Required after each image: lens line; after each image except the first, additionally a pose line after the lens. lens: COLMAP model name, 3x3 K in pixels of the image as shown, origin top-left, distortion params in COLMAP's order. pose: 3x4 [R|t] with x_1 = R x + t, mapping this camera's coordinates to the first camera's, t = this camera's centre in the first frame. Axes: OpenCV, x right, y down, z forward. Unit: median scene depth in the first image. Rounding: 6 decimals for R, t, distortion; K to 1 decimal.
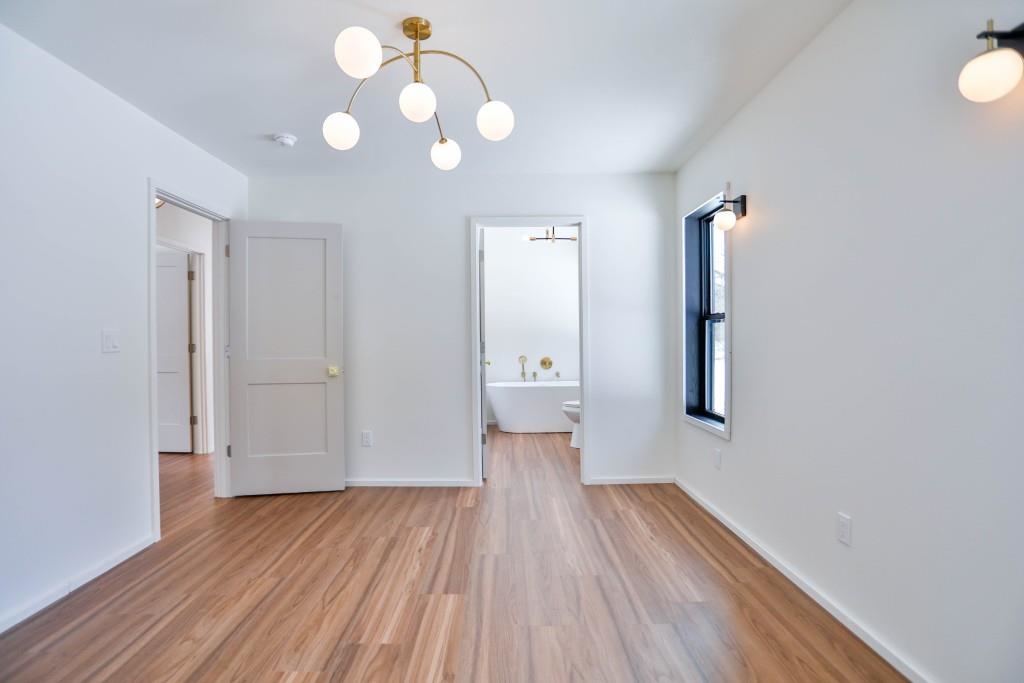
lens RADIAL K [[522.9, 0, 513.8], [0, 522.9, 343.8], [0, 0, 1]] dist [-0.052915, 0.000932]
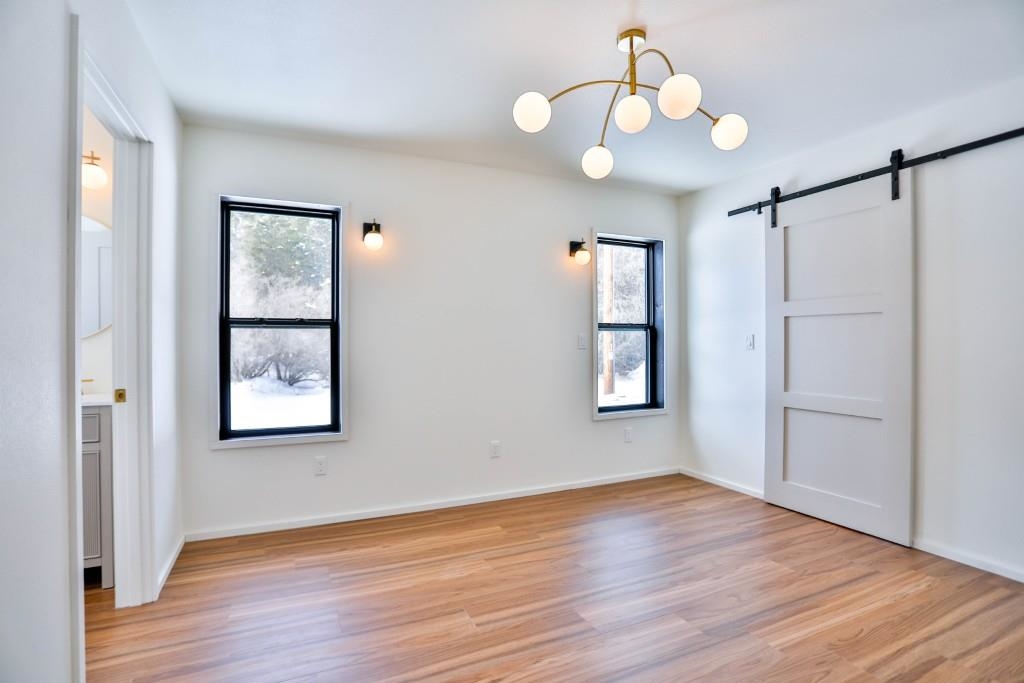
lens RADIAL K [[522.9, 0, 512.3], [0, 522.9, 345.2], [0, 0, 1]] dist [-0.052915, 0.000932]
pose [[-0.443982, 0.013230, 0.895938, -0.915475], [0.015141, 0.999859, -0.007261, 0.008470], [-0.895908, 0.010342, -0.444120, 1.548056]]
